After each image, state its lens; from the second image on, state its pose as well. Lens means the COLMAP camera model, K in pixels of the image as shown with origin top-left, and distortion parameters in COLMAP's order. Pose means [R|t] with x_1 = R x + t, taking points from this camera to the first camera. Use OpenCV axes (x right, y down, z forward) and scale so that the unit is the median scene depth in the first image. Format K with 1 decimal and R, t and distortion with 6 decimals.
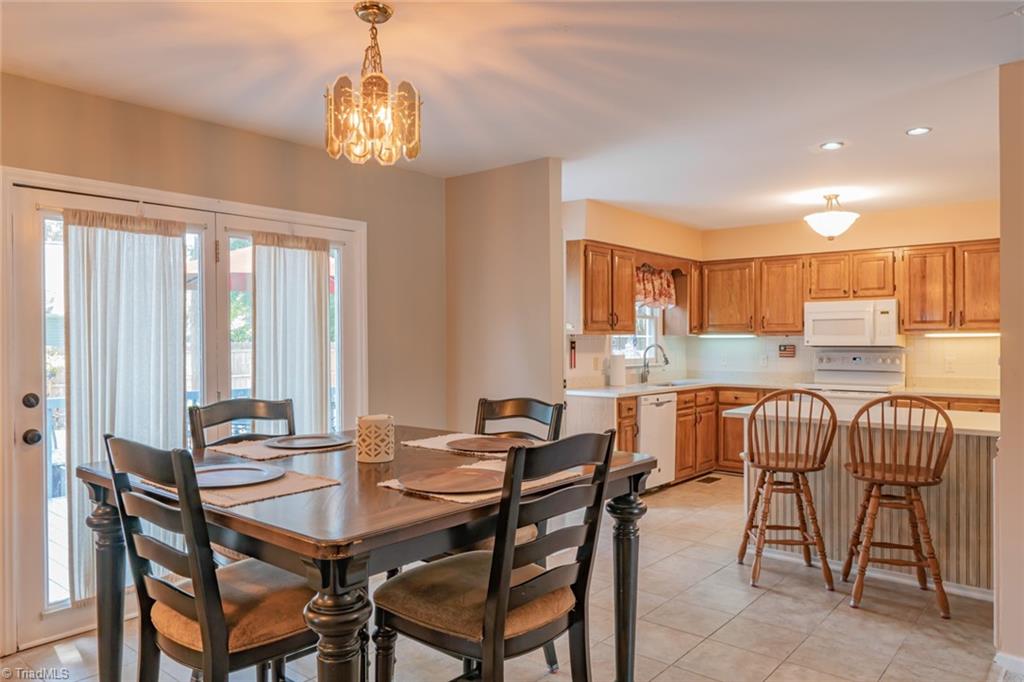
lens RADIAL K [[684.0, 0, 512.0], [0, 684.0, 341.0], [0, 0, 1]] dist [0.004579, 0.000279]
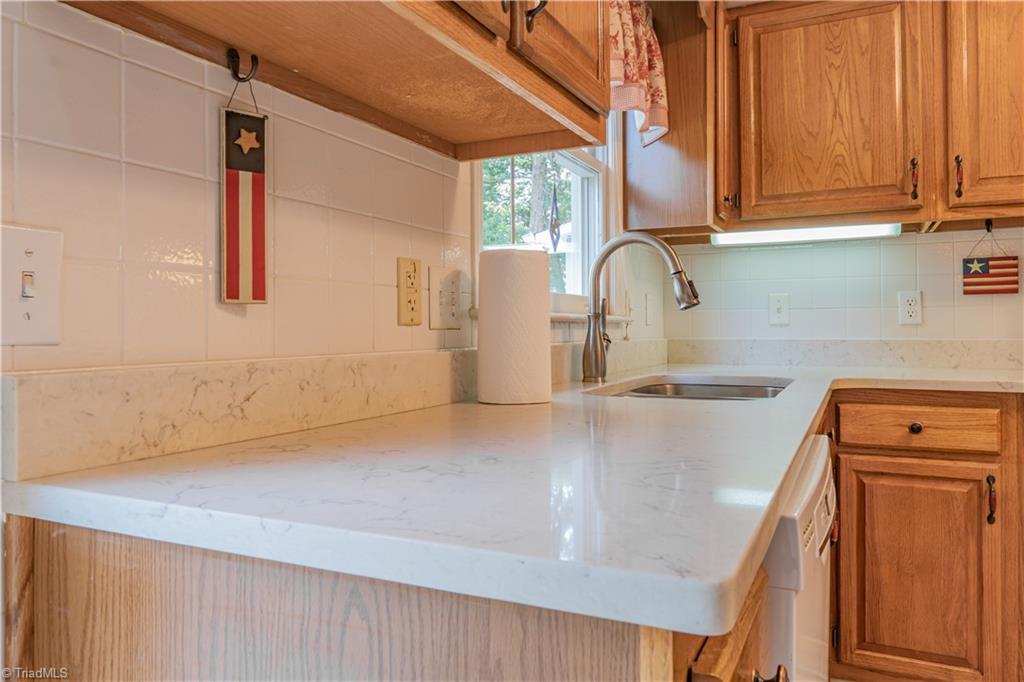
lens RADIAL K [[709.3, 0, 515.6], [0, 709.3, 333.8], [0, 0, 1]] dist [0.023547, -0.000367]
pose [[0.967558, -0.007450, 0.252539, 0.100122], [0.006441, 0.999968, 0.004819, 0.043480], [-0.252567, -0.003036, 0.967575, 0.788031]]
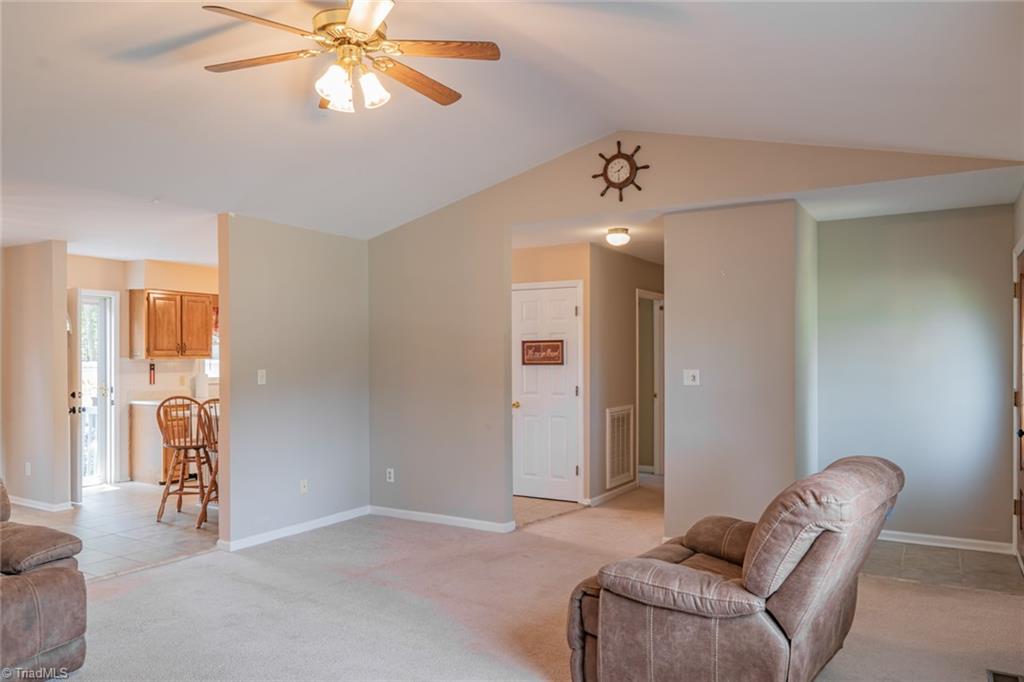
lens RADIAL K [[693.5, 0, 511.3], [0, 693.5, 356.7], [0, 0, 1]] dist [-0.000070, -0.000695]
pose [[0.989129, 0.002482, 0.147027, 0.545901], [-0.001790, 0.999987, -0.004839, -0.007582], [-0.147037, 0.004523, 0.989121, -0.410699]]
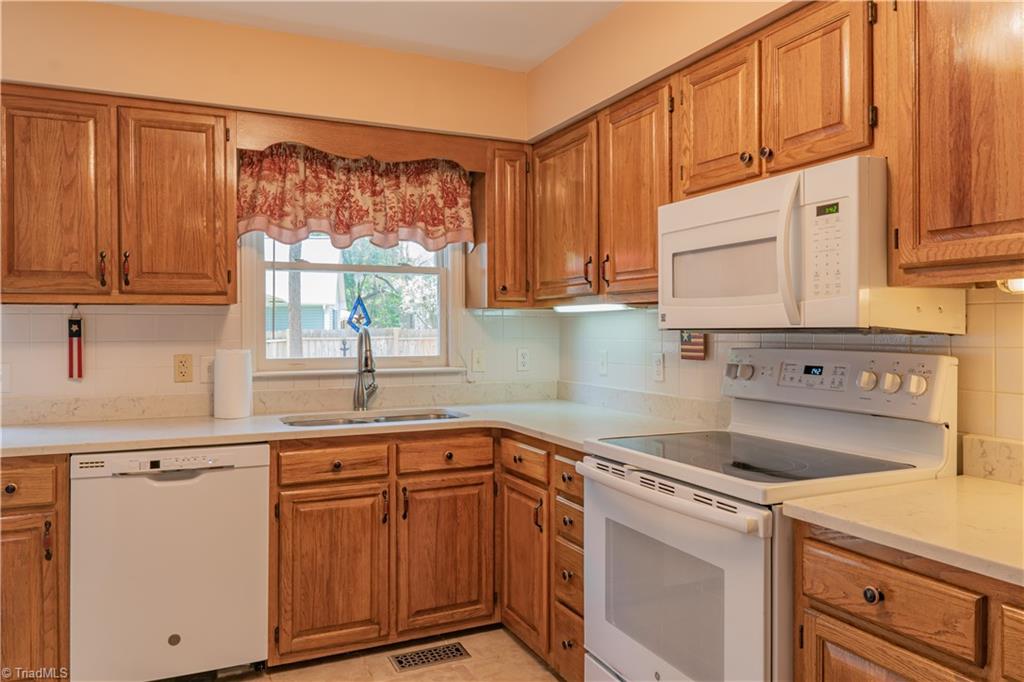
lens RADIAL K [[709.3, 0, 515.6], [0, 709.3, 333.8], [0, 0, 1]] dist [0.023547, -0.000367]
pose [[0.908868, 0.001247, -0.417082, 0.521537], [0.001089, 0.999985, 0.005364, 0.007471], [0.417083, -0.005329, 0.908853, 0.645489]]
